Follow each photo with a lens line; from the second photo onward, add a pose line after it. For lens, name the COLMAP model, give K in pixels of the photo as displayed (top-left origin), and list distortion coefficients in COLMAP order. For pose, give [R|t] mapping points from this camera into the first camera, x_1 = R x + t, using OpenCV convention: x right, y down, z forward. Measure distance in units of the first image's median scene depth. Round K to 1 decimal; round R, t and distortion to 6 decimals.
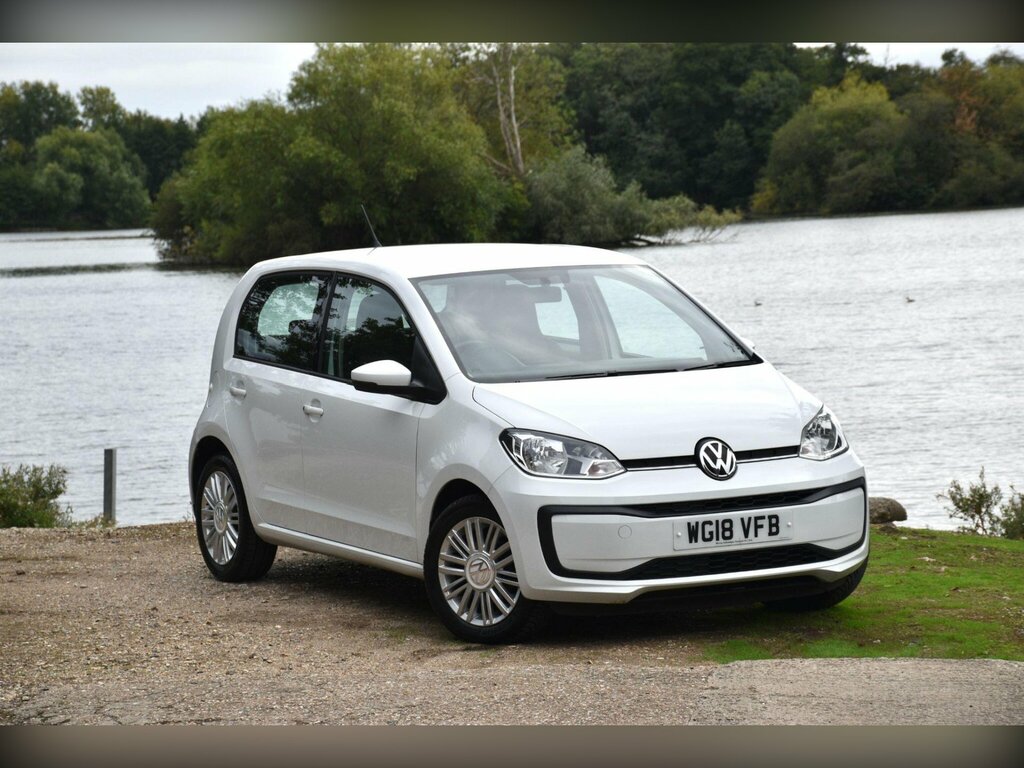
lens RADIAL K [[3384.2, 0, 511.7], [0, 3384.2, 380.5], [0, 0, 1]] dist [1.334941, 1.205878]
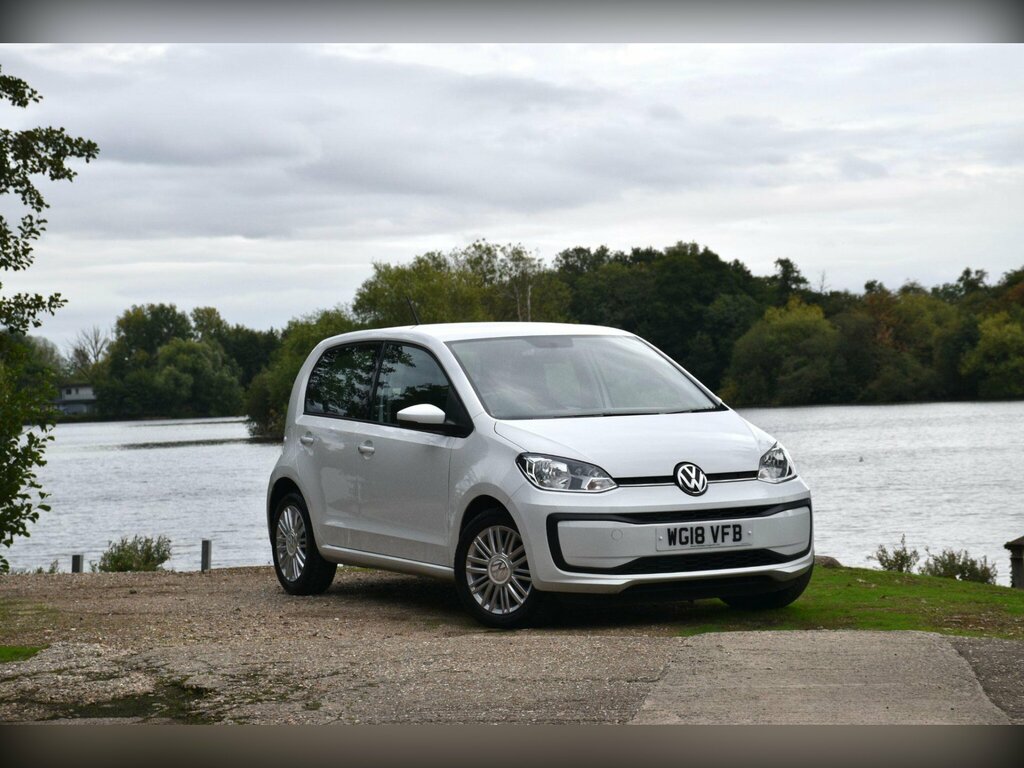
lens RADIAL K [[2690.3, 0, 511.8], [0, 2690.3, 382.5], [0, 0, 1]] dist [0.876346, 0.438092]
pose [[0.999967, 0.005284, -0.006197, 0.000801], [-0.005641, 0.998241, -0.059023, 0.044074], [0.005875, 0.059056, 0.998237, 0.015038]]
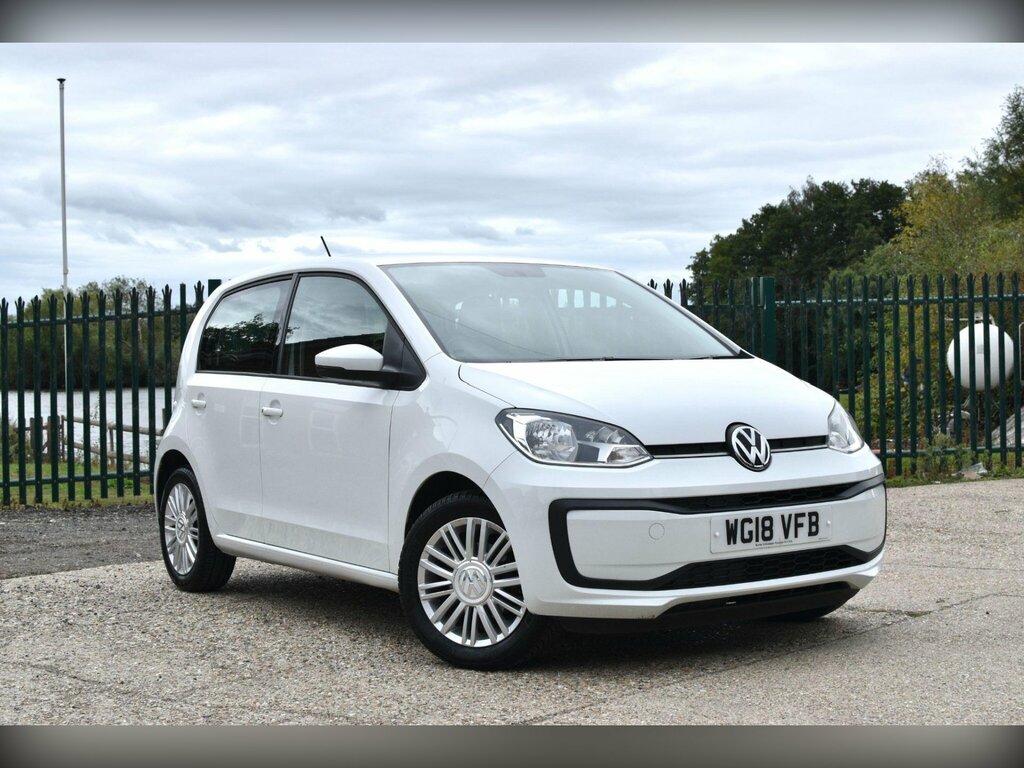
lens RADIAL K [[1620.1, 0, 512.7], [0, 1620.1, 383.9], [0, 0, 1]] dist [-0.170214, 0.070887]
pose [[0.996088, 0.007696, 0.088036, -0.032747], [-0.001288, 0.997359, -0.072614, 0.034893], [-0.088362, 0.072216, 0.993467, 0.573122]]
